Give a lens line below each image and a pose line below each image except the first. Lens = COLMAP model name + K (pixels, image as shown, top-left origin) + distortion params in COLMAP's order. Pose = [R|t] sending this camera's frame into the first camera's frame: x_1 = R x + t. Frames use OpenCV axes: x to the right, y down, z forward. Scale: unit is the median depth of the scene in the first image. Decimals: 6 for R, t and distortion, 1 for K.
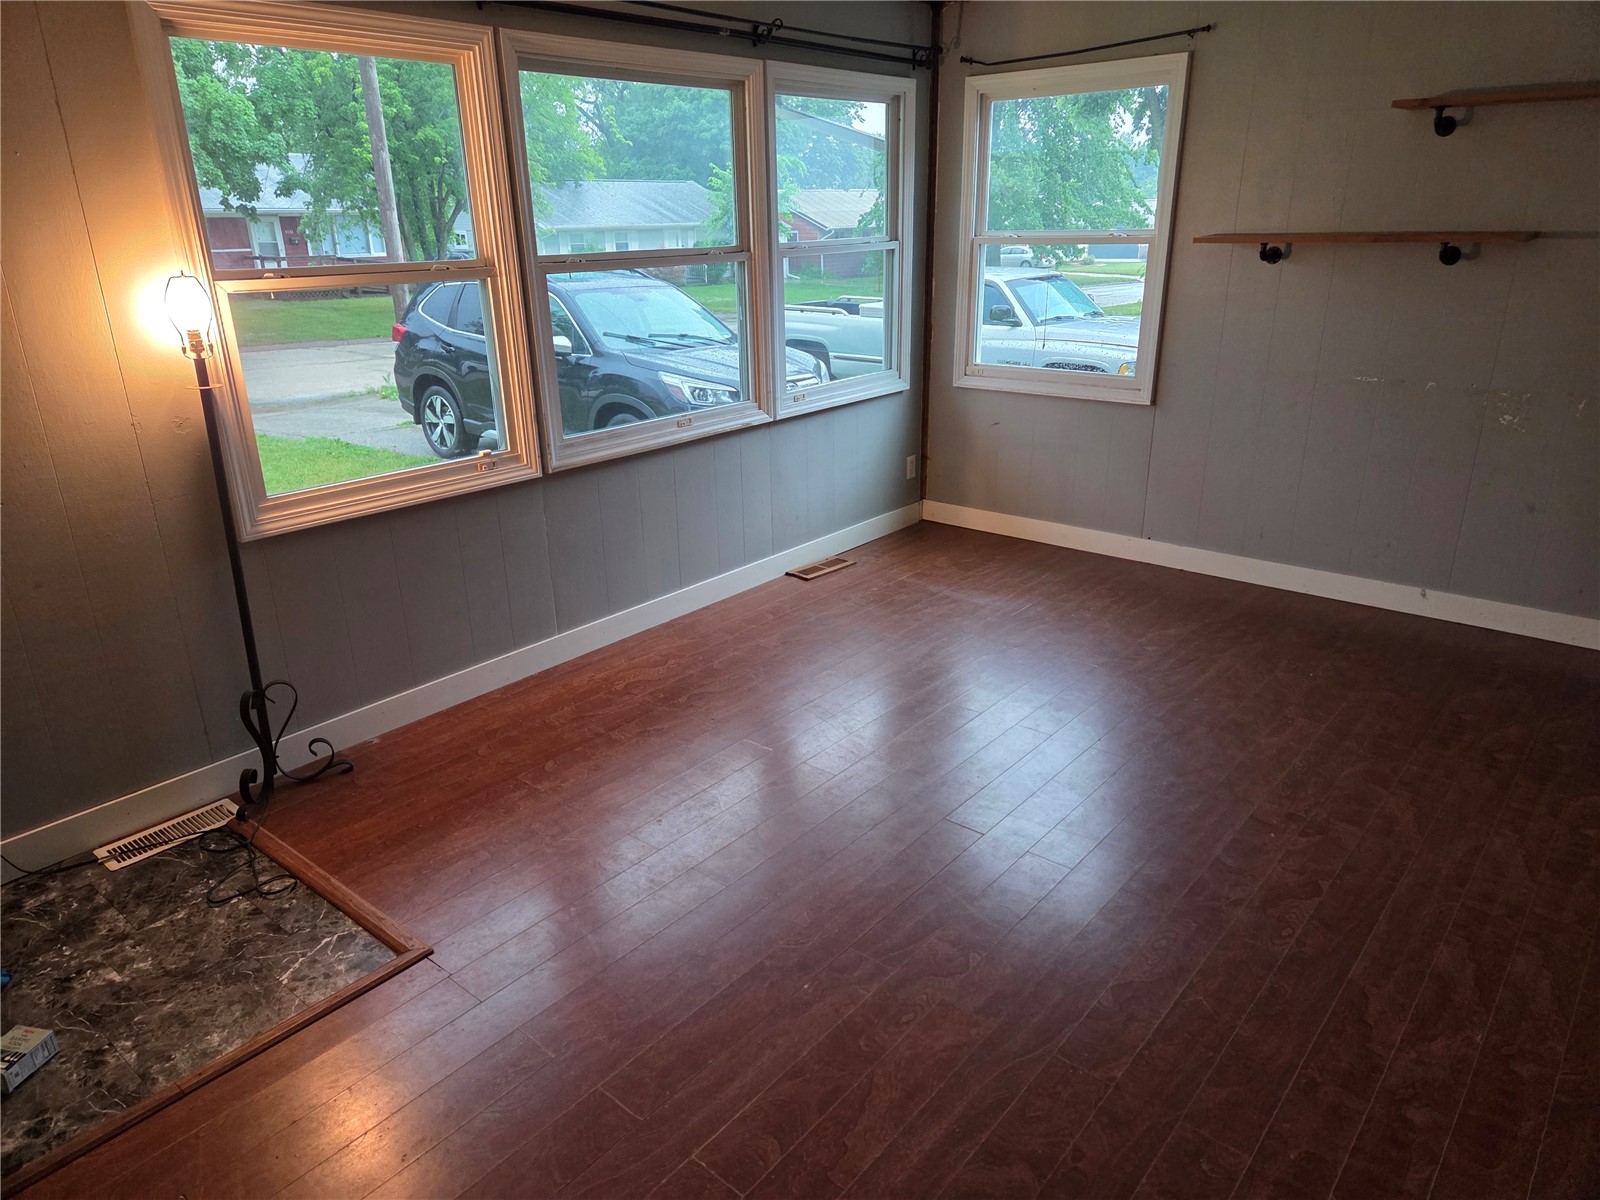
lens RADIAL K [[1094.0, 0, 791.2], [0, 1094.0, 606.5], [0, 0, 1]] dist [0.084656, -0.071760]
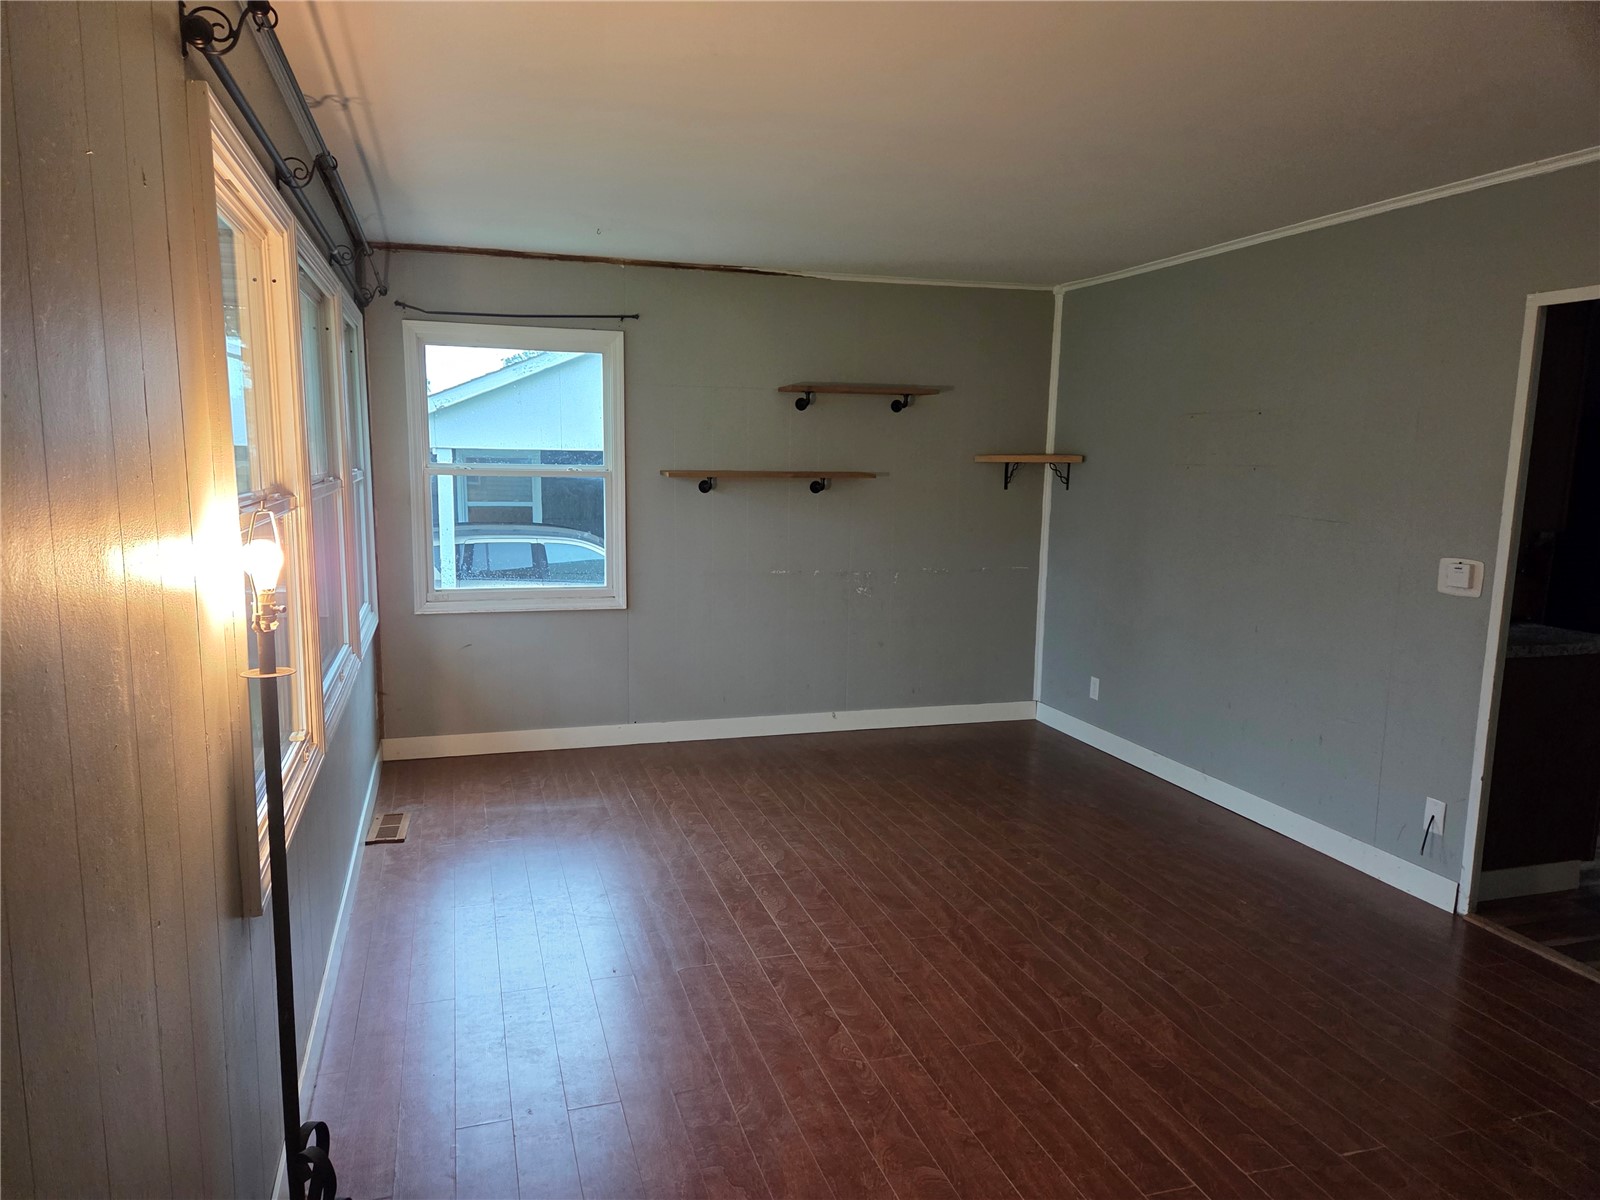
lens RADIAL K [[1094.0, 0, 791.2], [0, 1094.0, 606.5], [0, 0, 1]] dist [0.084656, -0.071760]
pose [[0.519590, -0.095840, 0.849024, -0.566519], [0.267336, 0.962032, -0.055009, -0.074355], [-0.811516, 0.255557, 0.525484, 0.252882]]
